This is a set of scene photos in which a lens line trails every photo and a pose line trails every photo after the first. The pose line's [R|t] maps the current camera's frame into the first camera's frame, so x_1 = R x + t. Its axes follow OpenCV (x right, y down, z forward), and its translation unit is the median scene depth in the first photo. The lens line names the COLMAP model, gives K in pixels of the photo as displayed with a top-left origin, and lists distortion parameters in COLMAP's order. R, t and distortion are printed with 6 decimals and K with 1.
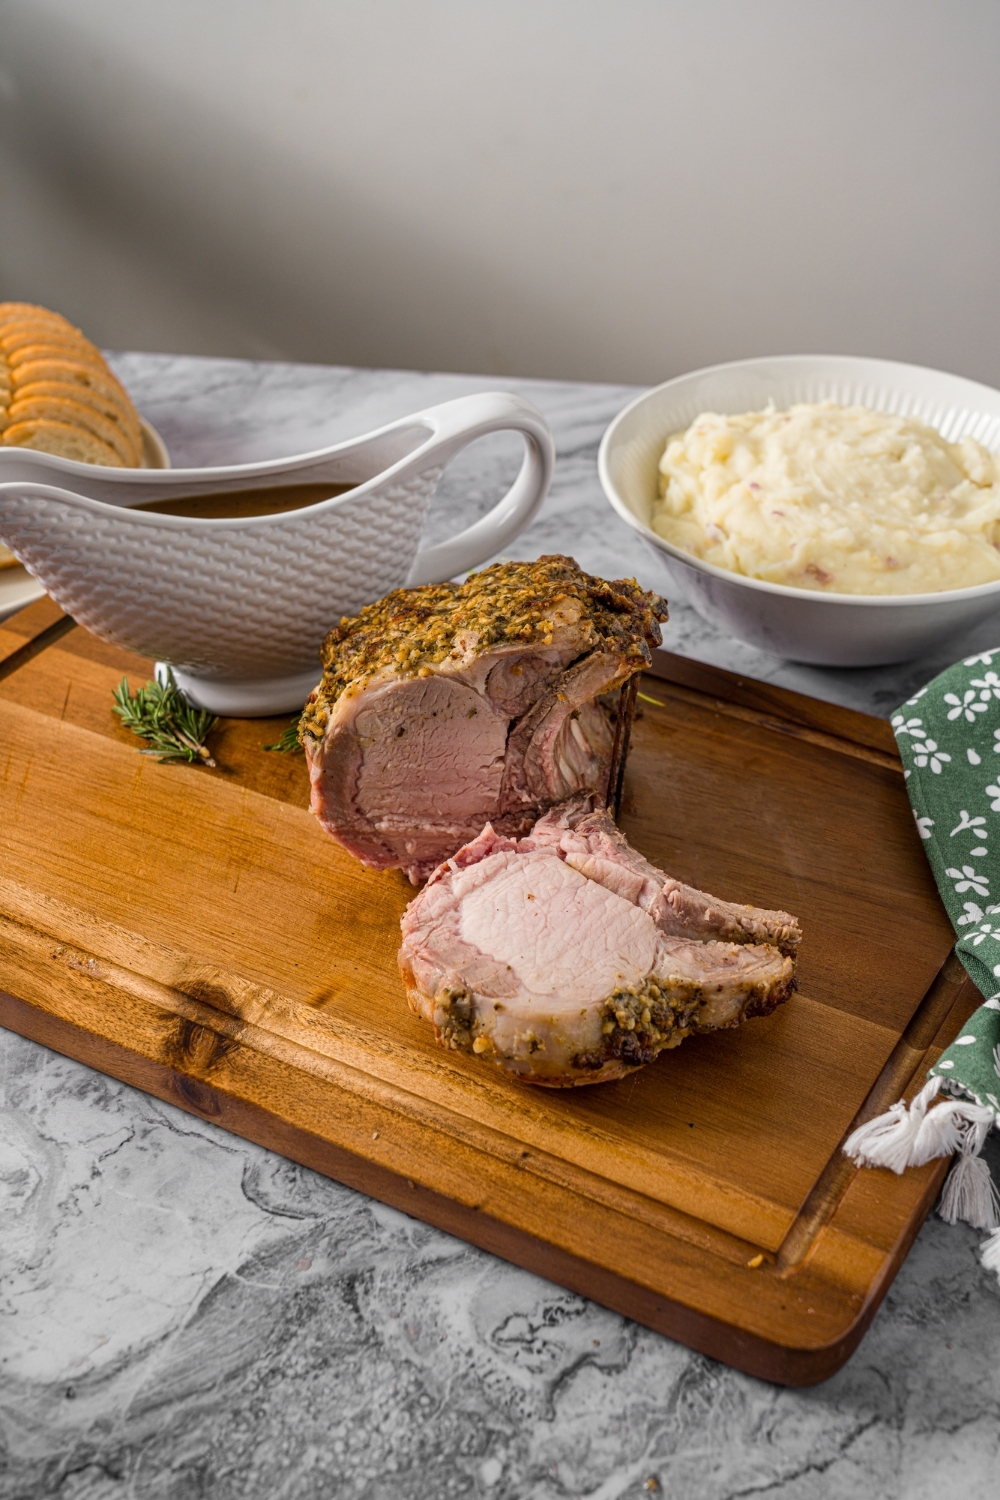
lens RADIAL K [[2019.0, 0, 481.2], [0, 2019.0, 734.0], [0, 0, 1]] dist [0.029987, 0.037831]
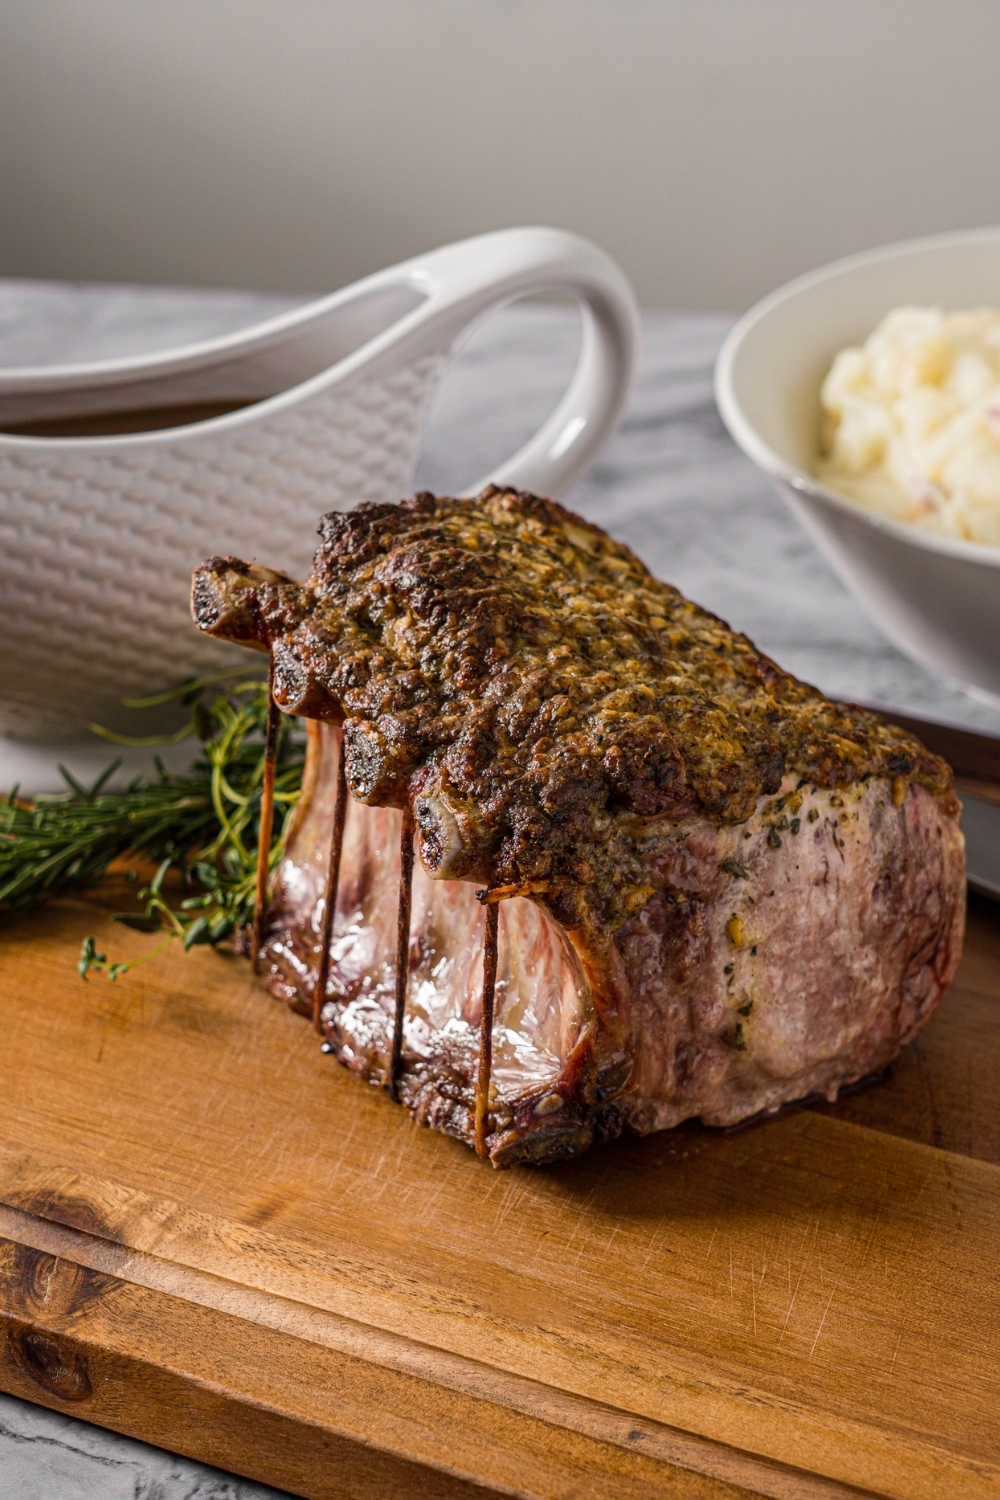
lens RADIAL K [[4209.6, 0, 500.0], [0, 4209.6, 750.0], [0, 0, 1]] dist [-0.012415, 0.328844]
pose [[0.999725, -0.013126, 0.019413, -0.034473], [0.015755, 0.989720, -0.142150, 0.174651], [-0.017348, 0.142417, 0.989655, -0.190188]]
